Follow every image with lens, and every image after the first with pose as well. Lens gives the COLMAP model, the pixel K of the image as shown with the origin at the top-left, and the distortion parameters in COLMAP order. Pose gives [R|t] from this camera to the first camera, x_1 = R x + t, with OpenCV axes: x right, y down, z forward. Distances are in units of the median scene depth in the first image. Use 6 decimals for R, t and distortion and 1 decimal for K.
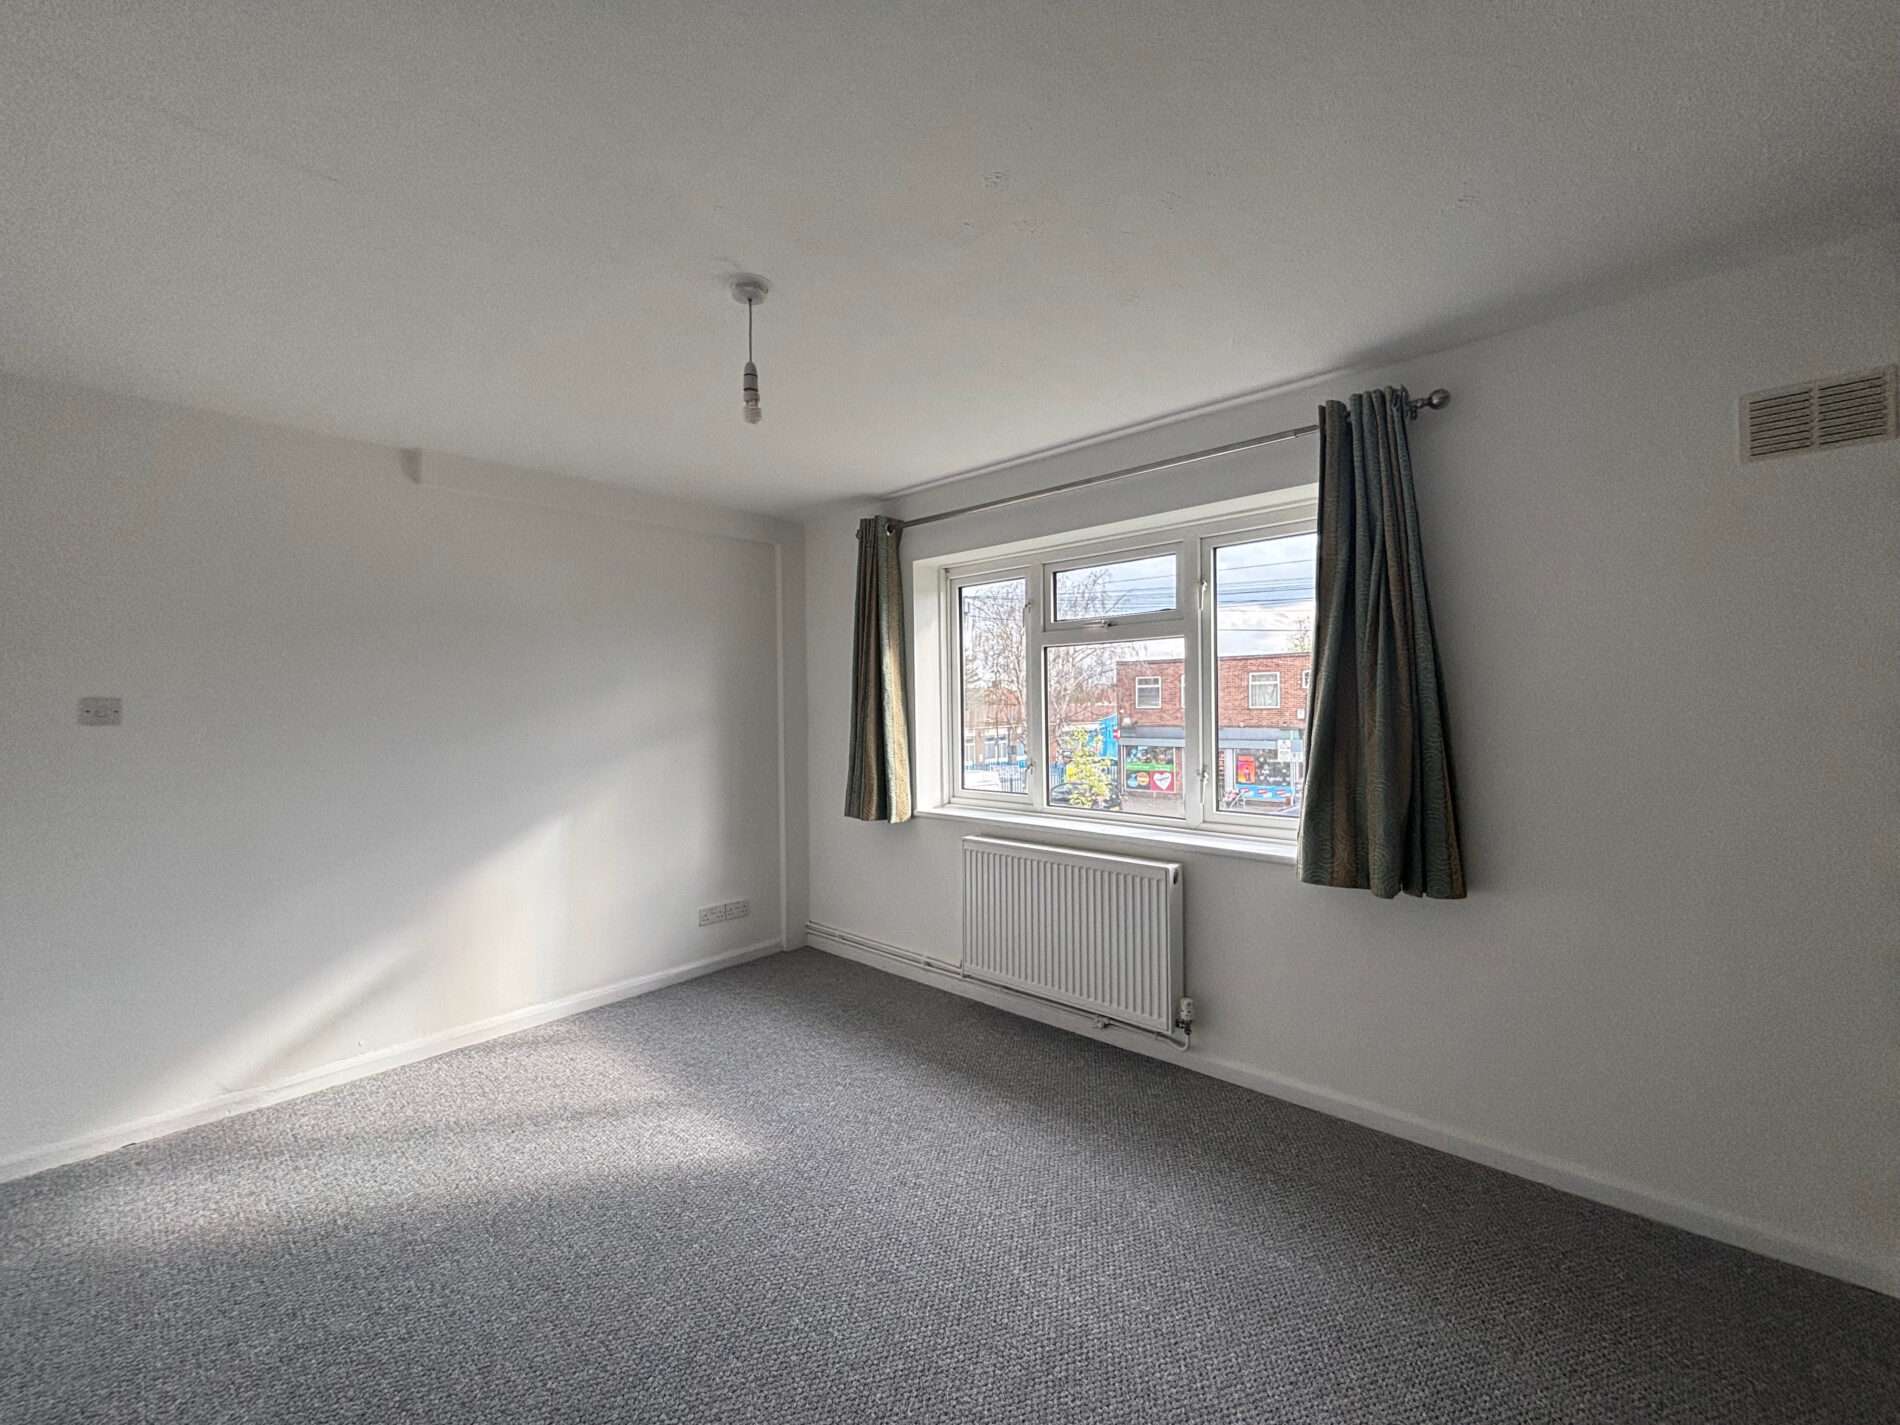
lens RADIAL K [[760.6, 0, 944.5], [0, 760.6, 725.8], [0, 0, 1]] dist [0.001220, 0.000189]
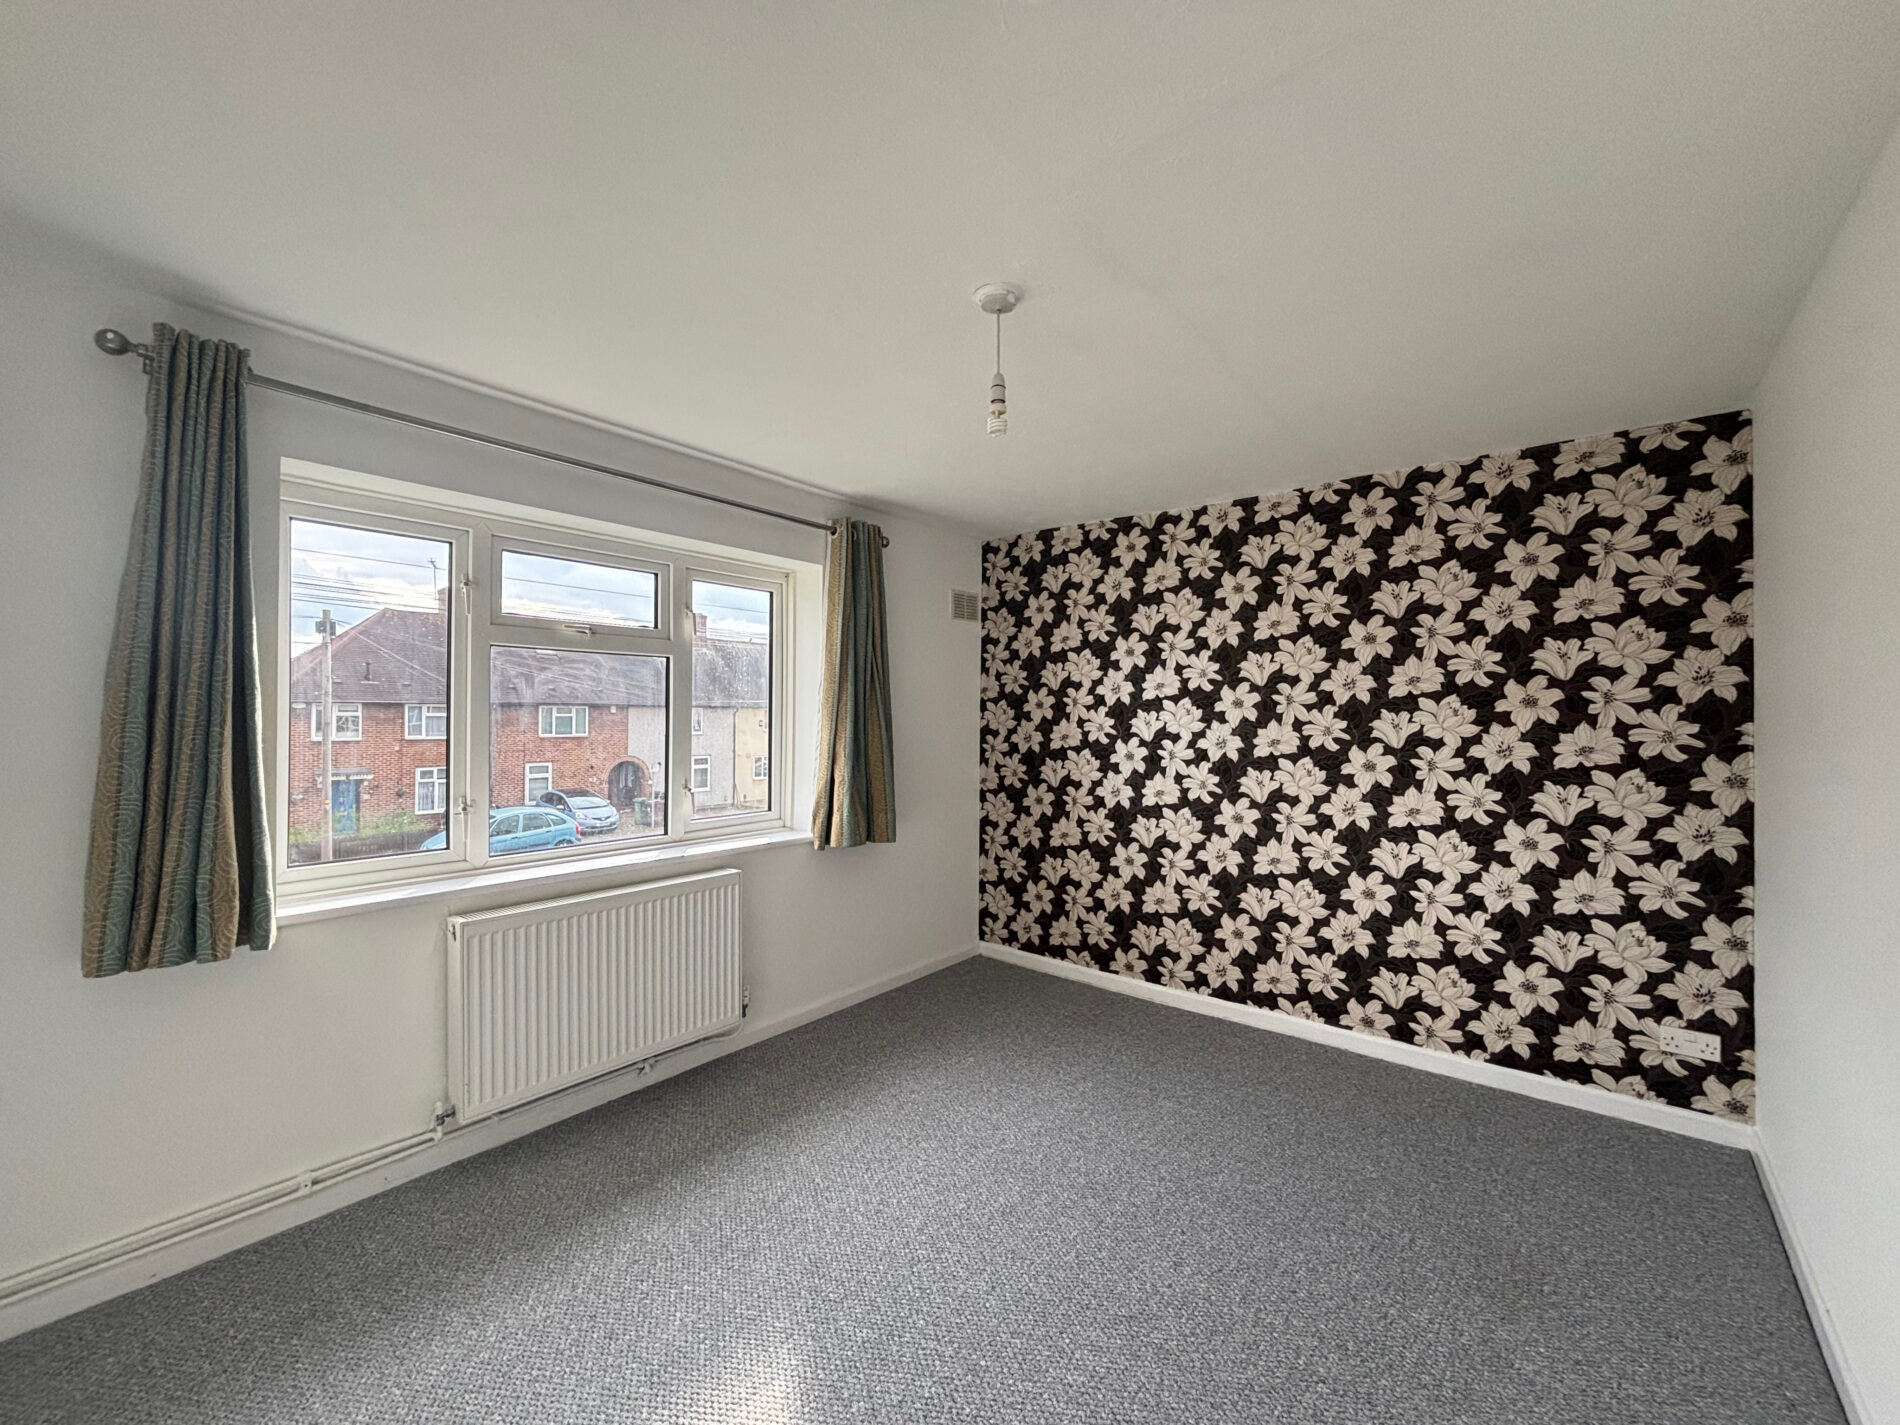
lens RADIAL K [[760.6, 0, 944.5], [0, 760.6, 725.8], [0, 0, 1]] dist [0.001220, 0.000189]
pose [[-0.040026, 0.000503, 0.999199, -0.734110], [0.022832, 0.999739, 0.000411, -0.015509], [-0.998938, 0.022831, -0.040027, 0.668995]]
